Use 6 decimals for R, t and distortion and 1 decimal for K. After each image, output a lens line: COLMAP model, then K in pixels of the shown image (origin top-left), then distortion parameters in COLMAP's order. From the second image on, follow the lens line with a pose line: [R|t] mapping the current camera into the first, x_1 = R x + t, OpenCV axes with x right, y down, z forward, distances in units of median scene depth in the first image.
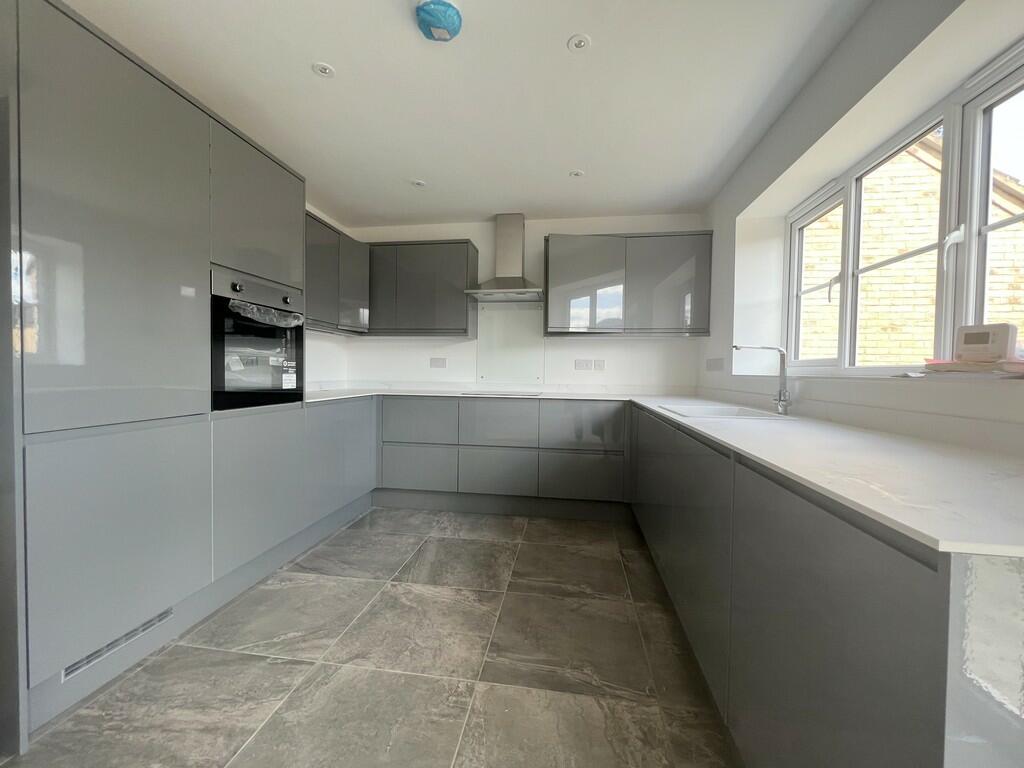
lens RADIAL K [[404.5, 0, 512.0], [0, 404.5, 384.0], [0, 0, 1]] dist [0.010970, -0.000049]
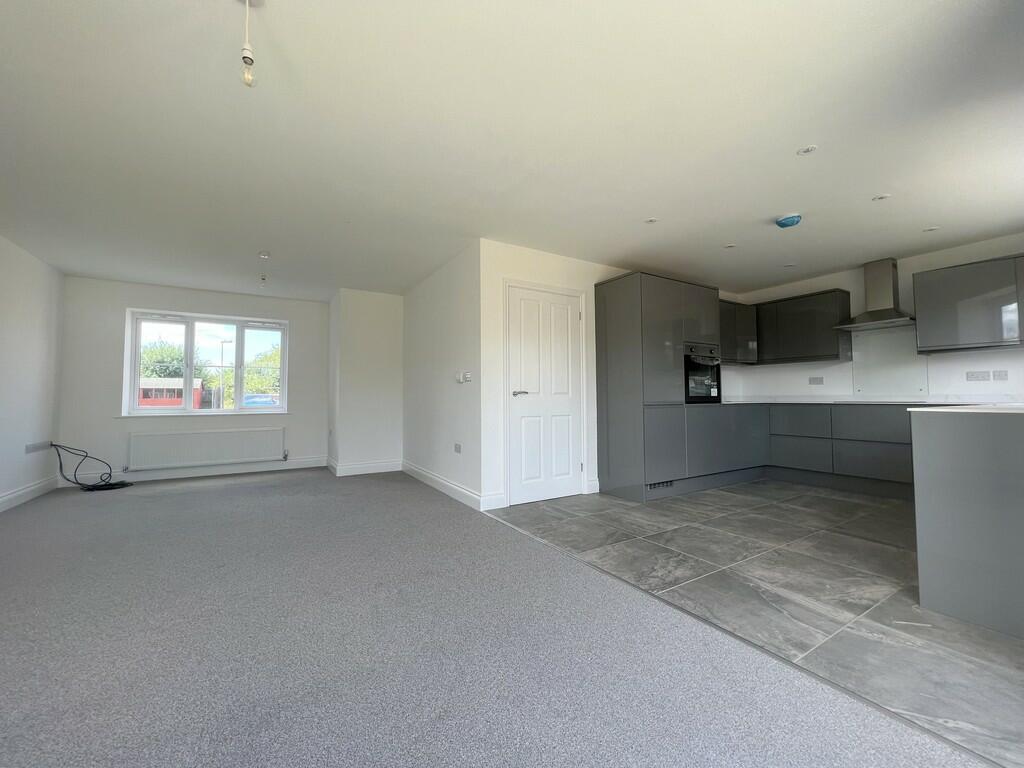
lens RADIAL K [[404.5, 0, 512.0], [0, 404.5, 384.0], [0, 0, 1]] dist [0.010970, -0.000049]
pose [[0.634207, -0.040219, -0.772116, 0.333746], [-0.012144, 0.998005, -0.061960, 0.082067], [0.773068, 0.048672, 0.632453, -0.953160]]
